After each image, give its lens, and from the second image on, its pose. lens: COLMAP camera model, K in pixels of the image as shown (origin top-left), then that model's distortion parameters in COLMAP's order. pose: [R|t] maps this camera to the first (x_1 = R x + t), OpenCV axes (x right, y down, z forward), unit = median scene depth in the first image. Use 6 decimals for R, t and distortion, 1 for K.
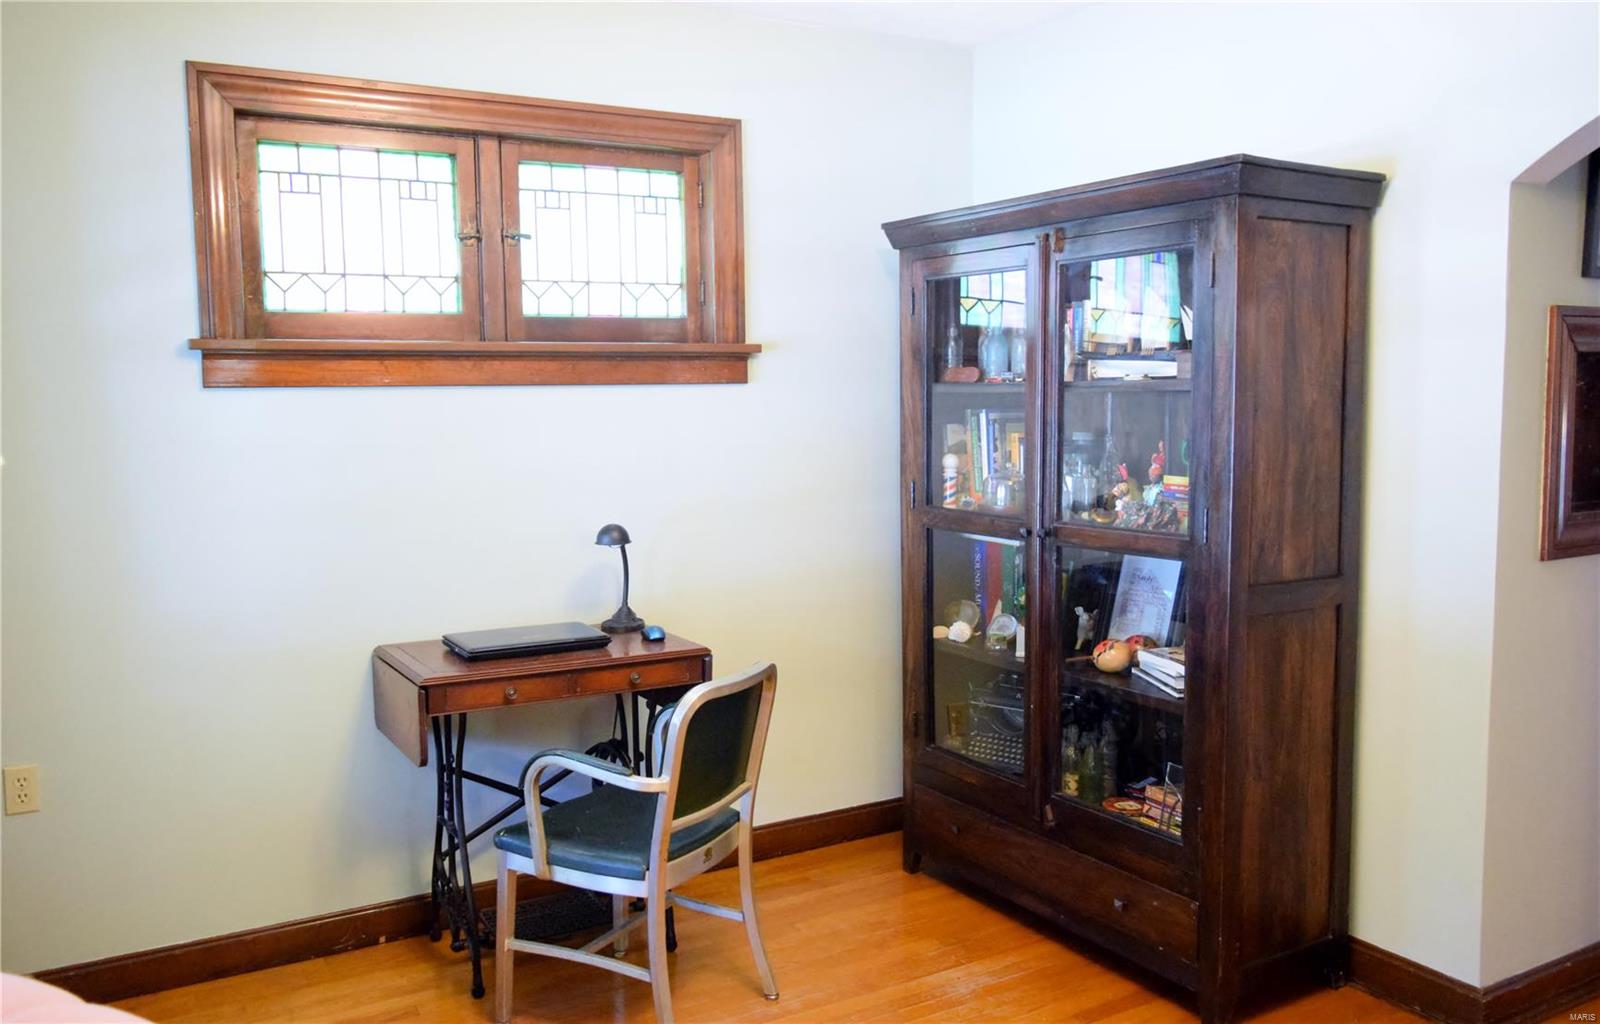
lens RADIAL K [[1278.6, 0, 800.0], [0, 1278.6, 512.0], [0, 0, 1]] dist [-0.012837, 0.002934]
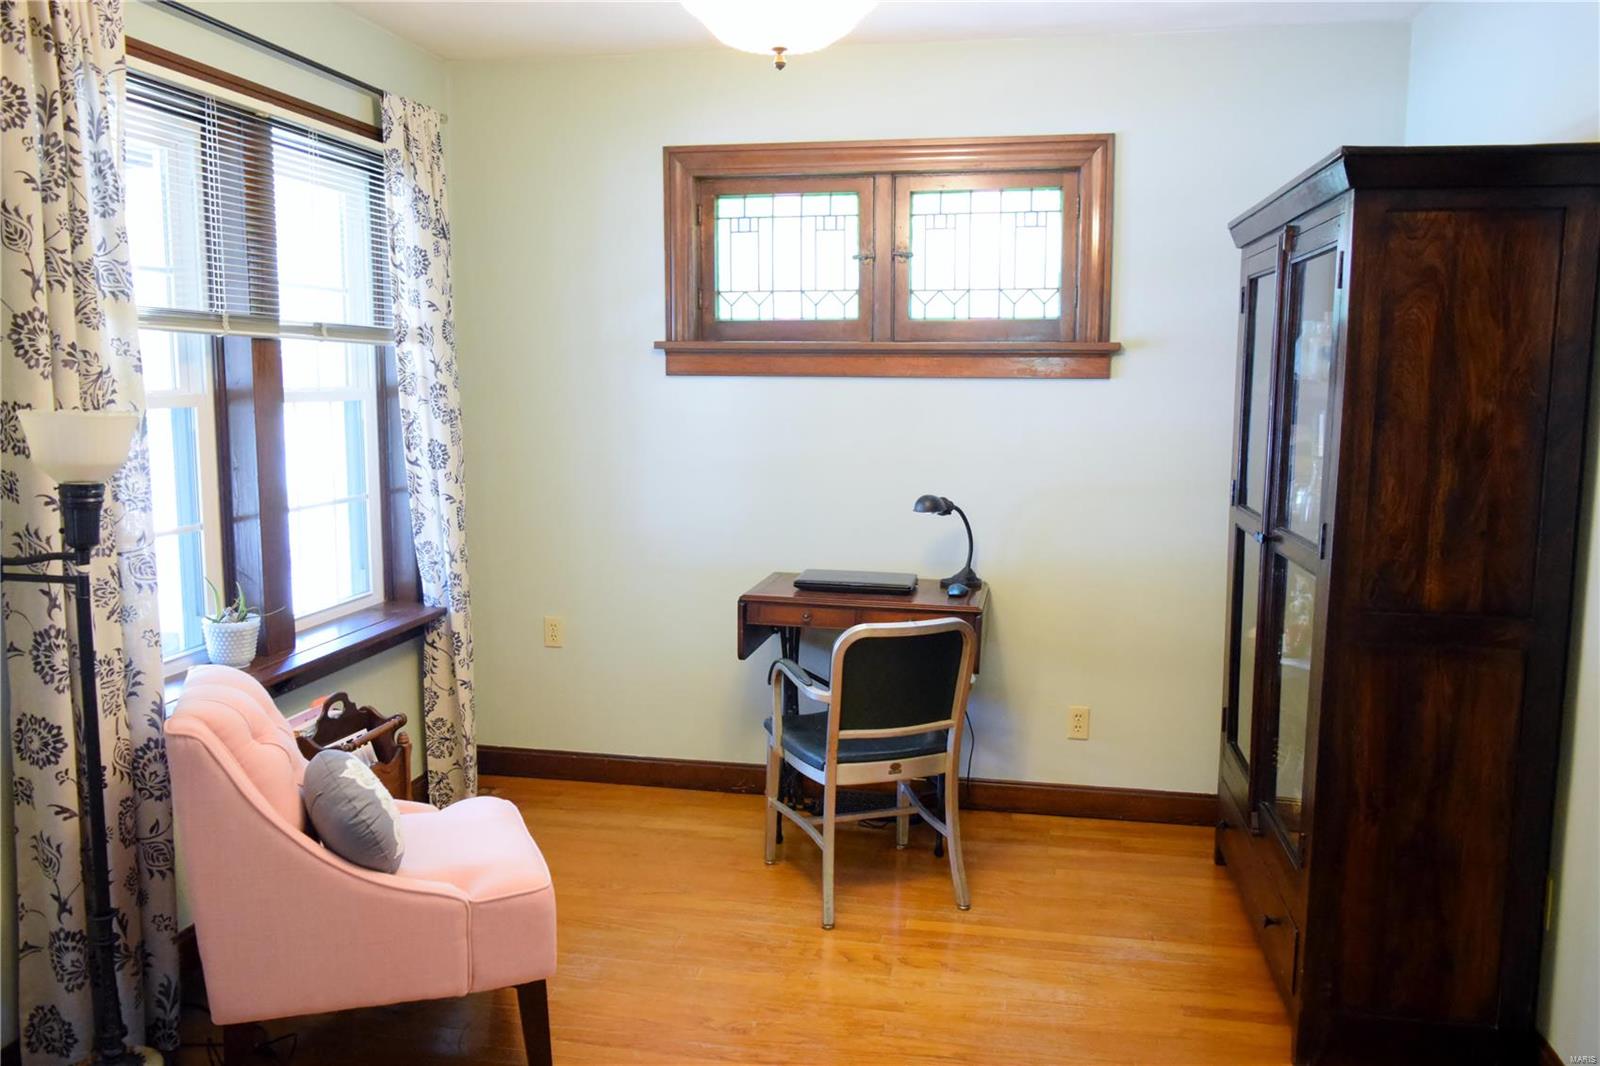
lens RADIAL K [[1243.3, 0, 800.0], [0, 1243.3, 533.0], [0, 0, 1]] dist [-0.013554, 0.001035]
pose [[0.751849, 0.099670, -0.651758, 0.520044], [-0.077836, 0.995013, 0.062374, -0.018143], [0.654724, 0.003834, 0.755858, 0.040003]]
